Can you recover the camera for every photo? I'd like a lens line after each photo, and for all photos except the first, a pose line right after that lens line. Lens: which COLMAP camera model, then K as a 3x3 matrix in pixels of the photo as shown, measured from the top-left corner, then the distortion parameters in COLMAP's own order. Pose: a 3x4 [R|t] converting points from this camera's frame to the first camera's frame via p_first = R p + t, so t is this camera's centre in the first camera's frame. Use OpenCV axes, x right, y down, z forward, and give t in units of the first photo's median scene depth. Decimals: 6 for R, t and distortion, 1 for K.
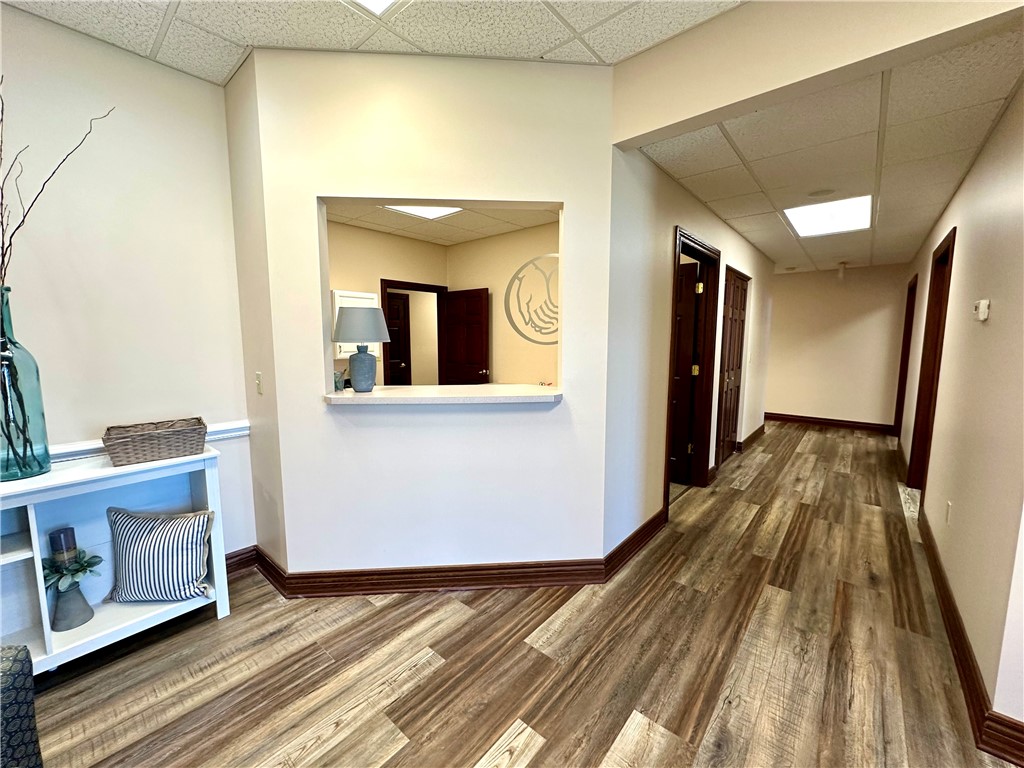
lens RADIAL K [[406.4, 0, 512.0], [0, 406.4, 384.0], [0, 0, 1]] dist [-0.001958, -0.000362]
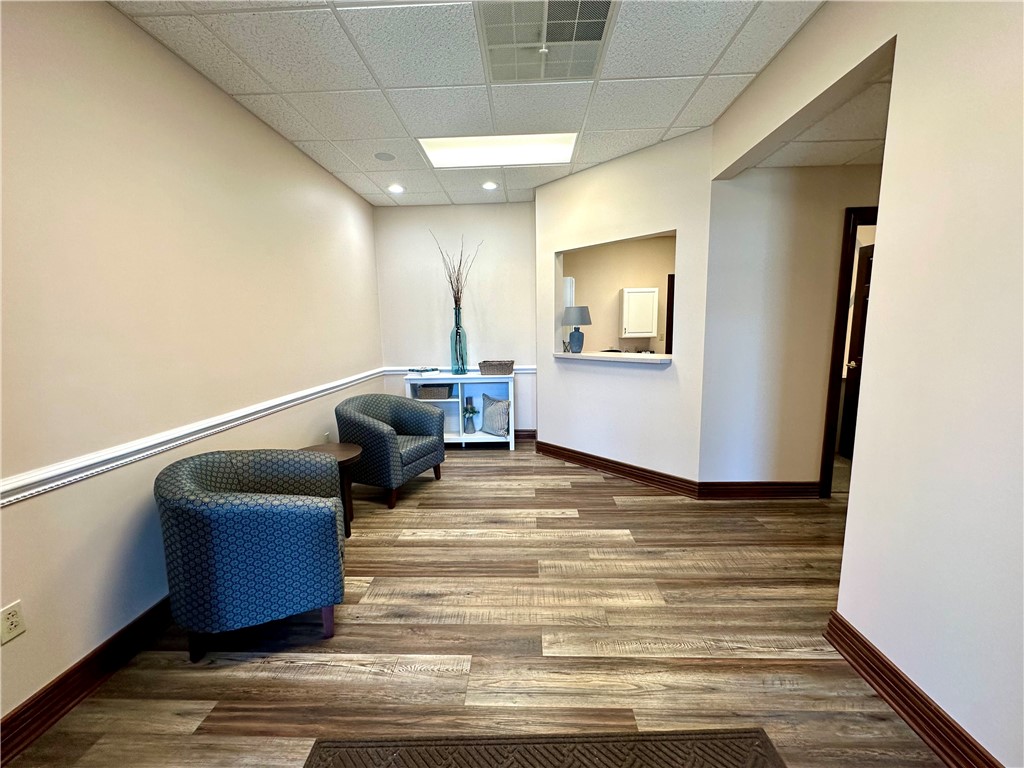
lens RADIAL K [[406.4, 0, 512.0], [0, 406.4, 384.0], [0, 0, 1]] dist [-0.001958, -0.000362]
pose [[0.622227, 0.099735, -0.776458, 1.046539], [-0.069839, 0.994968, 0.071835, 0.055452], [0.779715, 0.009530, 0.626062, -0.425424]]
